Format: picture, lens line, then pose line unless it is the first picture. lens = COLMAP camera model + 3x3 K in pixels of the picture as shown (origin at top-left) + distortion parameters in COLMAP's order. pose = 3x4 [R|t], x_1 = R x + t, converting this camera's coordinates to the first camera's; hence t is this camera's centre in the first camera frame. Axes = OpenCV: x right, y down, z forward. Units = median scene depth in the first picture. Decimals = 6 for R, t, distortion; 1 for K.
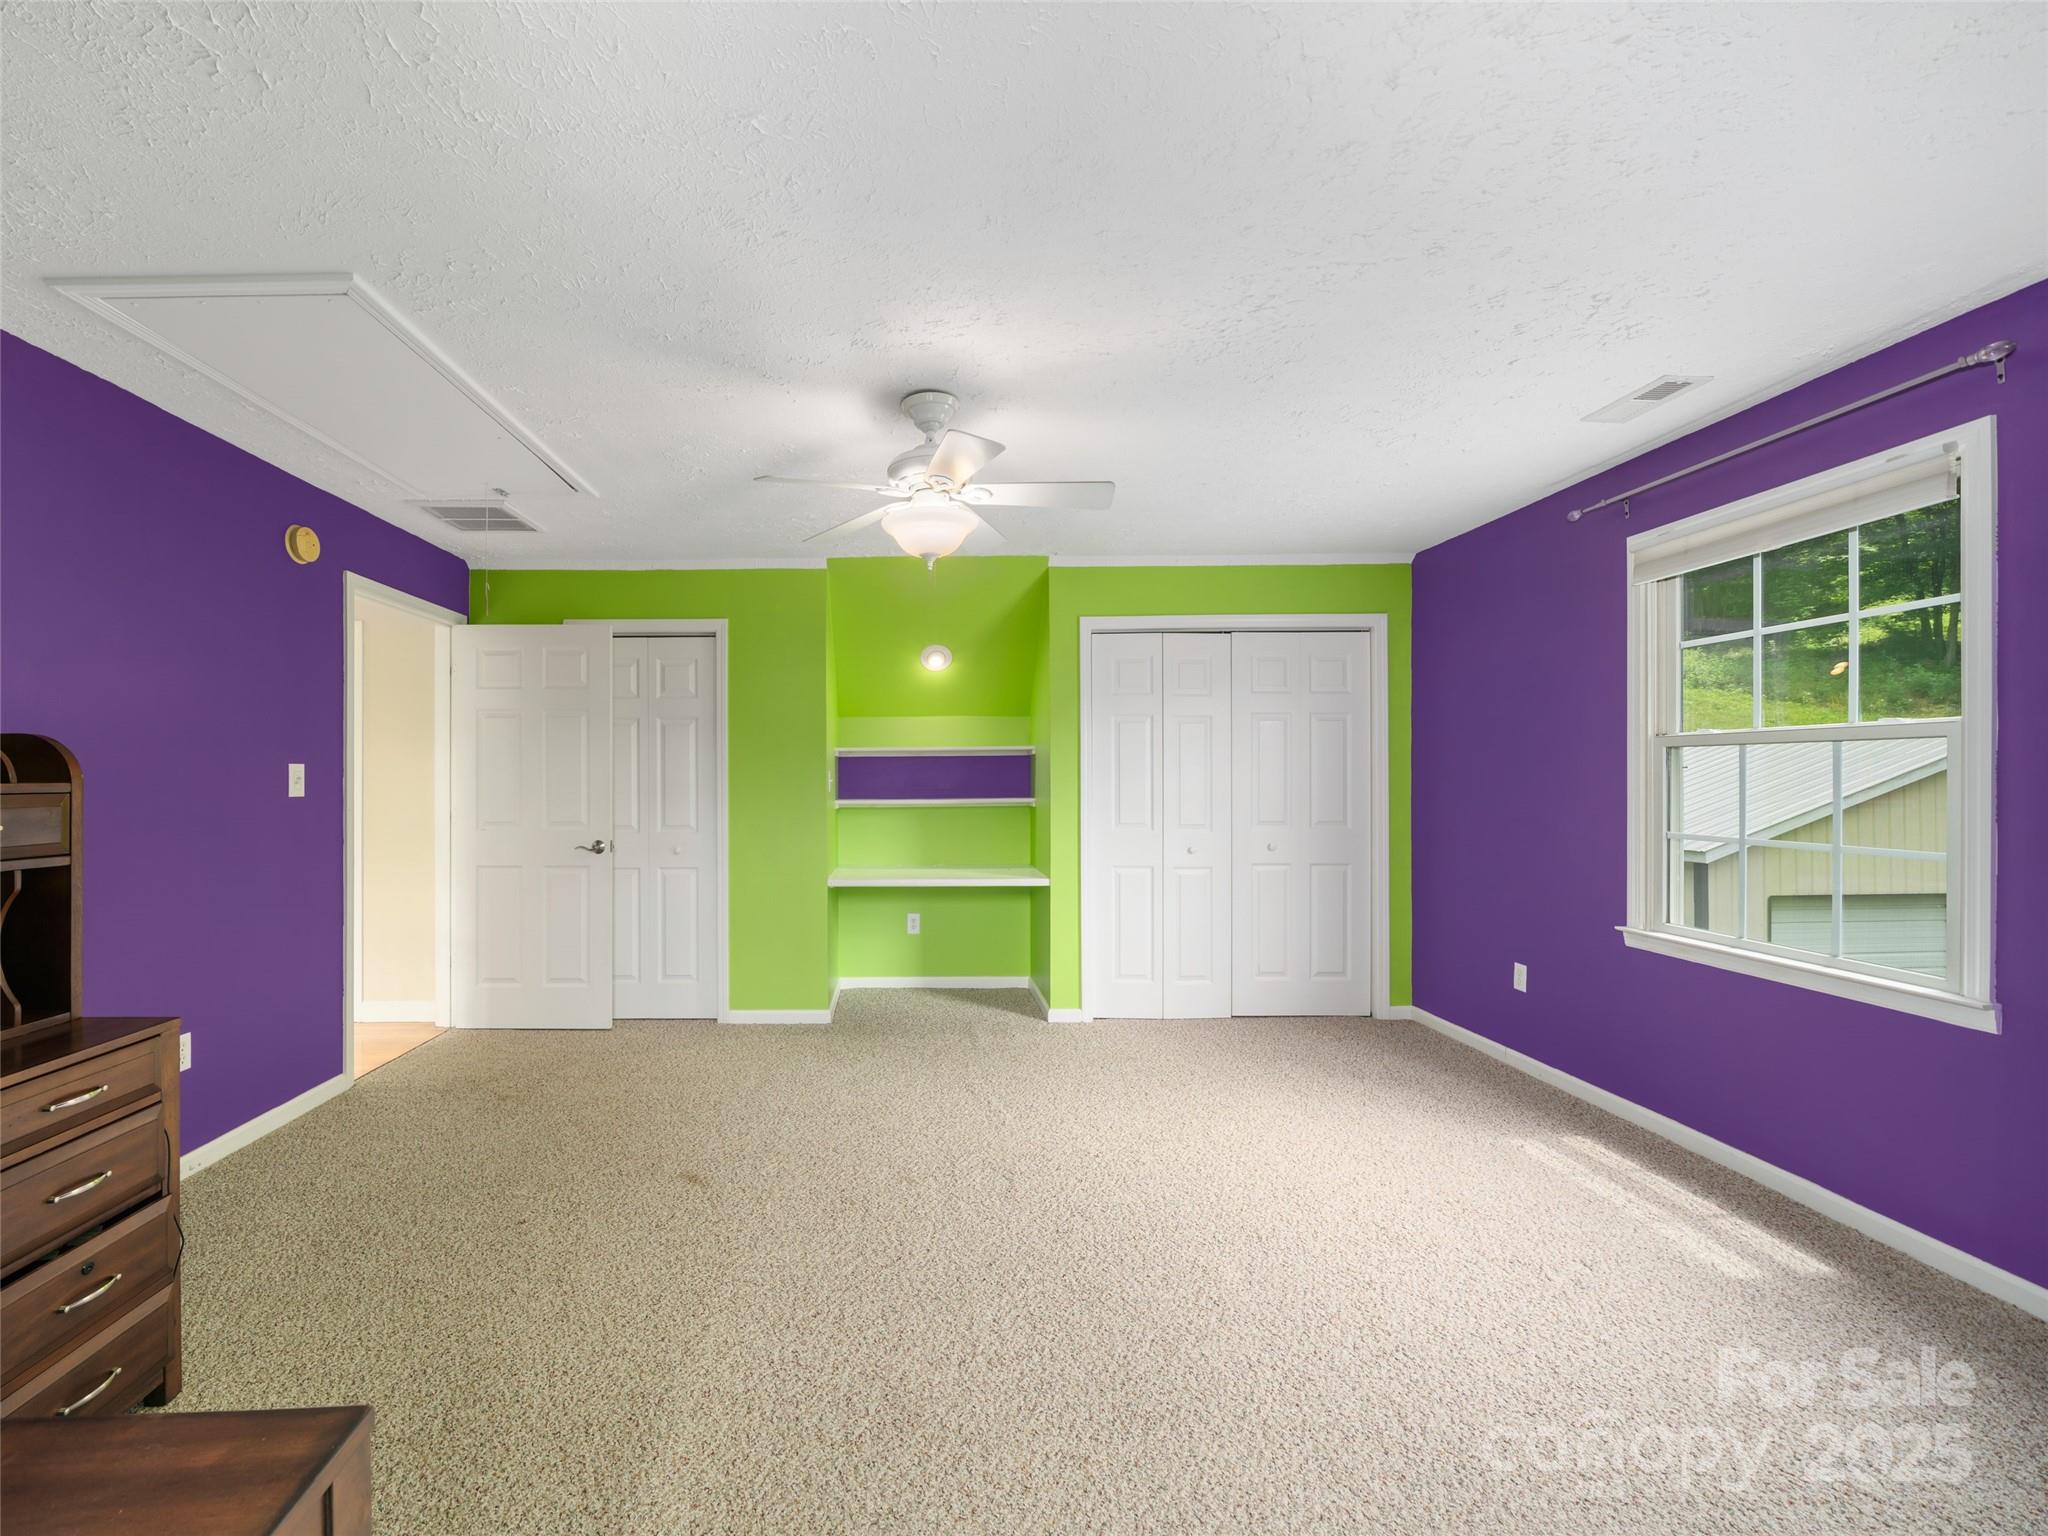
lens RADIAL K [[777.8, 0, 993.5], [0, 777.8, 774.5], [0, 0, 1]] dist [-0.000543, 0.000000]
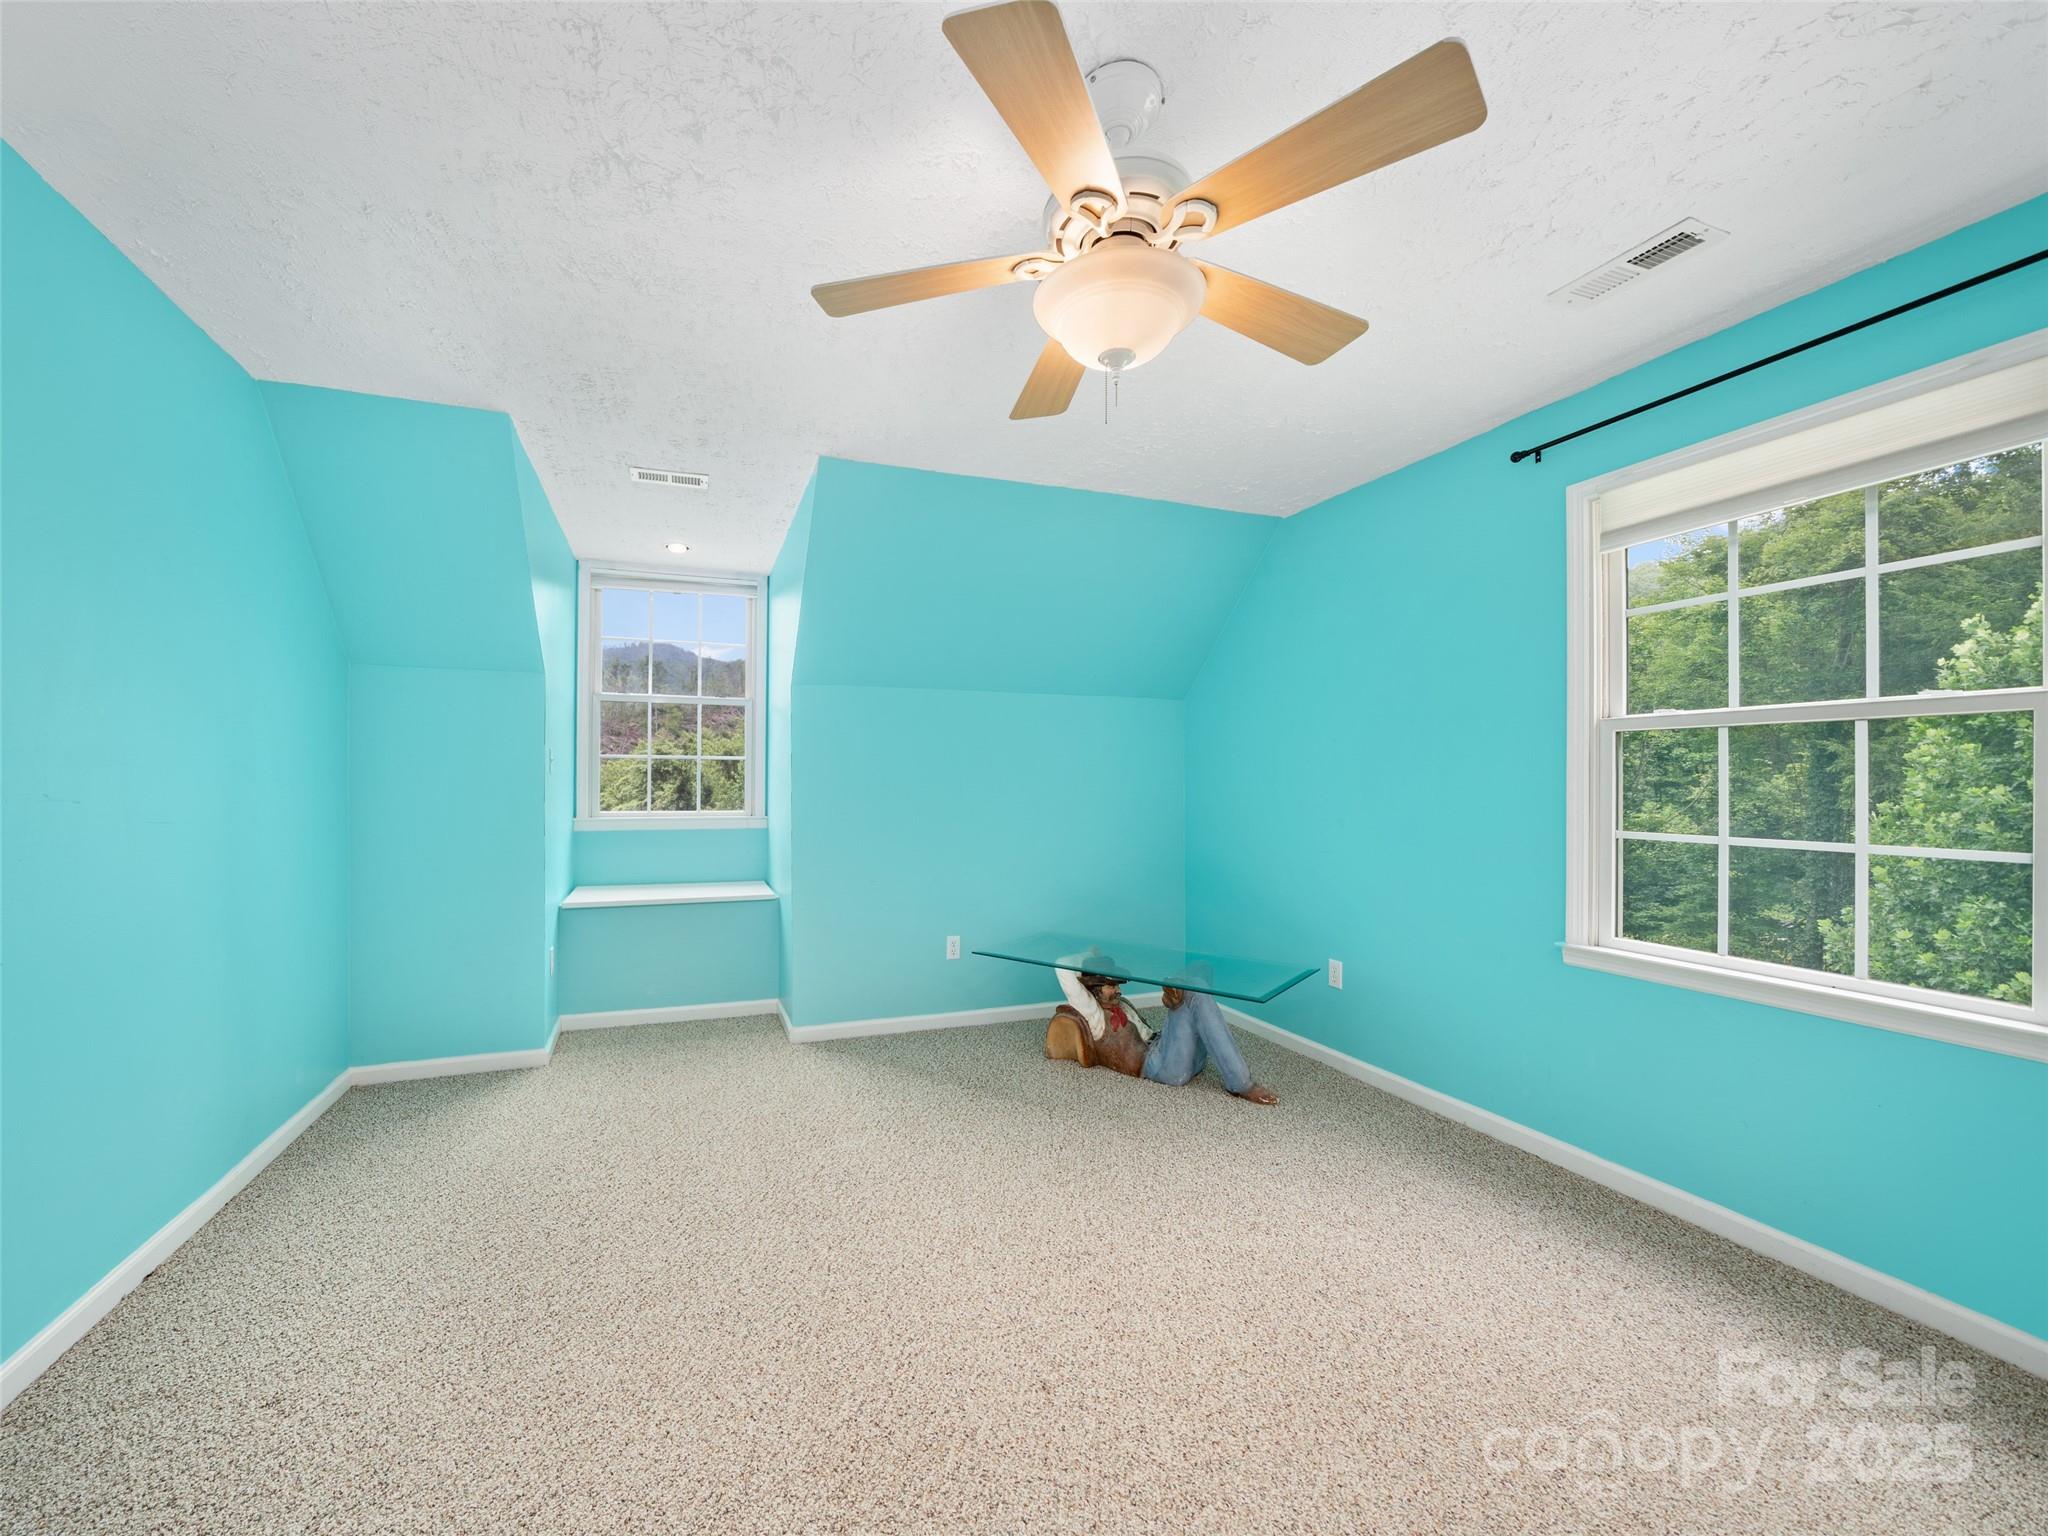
lens RADIAL K [[777.8, 0, 993.5], [0, 777.8, 774.5], [0, 0, 1]] dist [-0.000543, 0.000000]
pose [[0.944774, -0.014304, 0.327411, -0.058006], [0.014957, 0.999888, 0.000522, 0.001894], [-0.327382, 0.004404, 0.944882, 0.402267]]
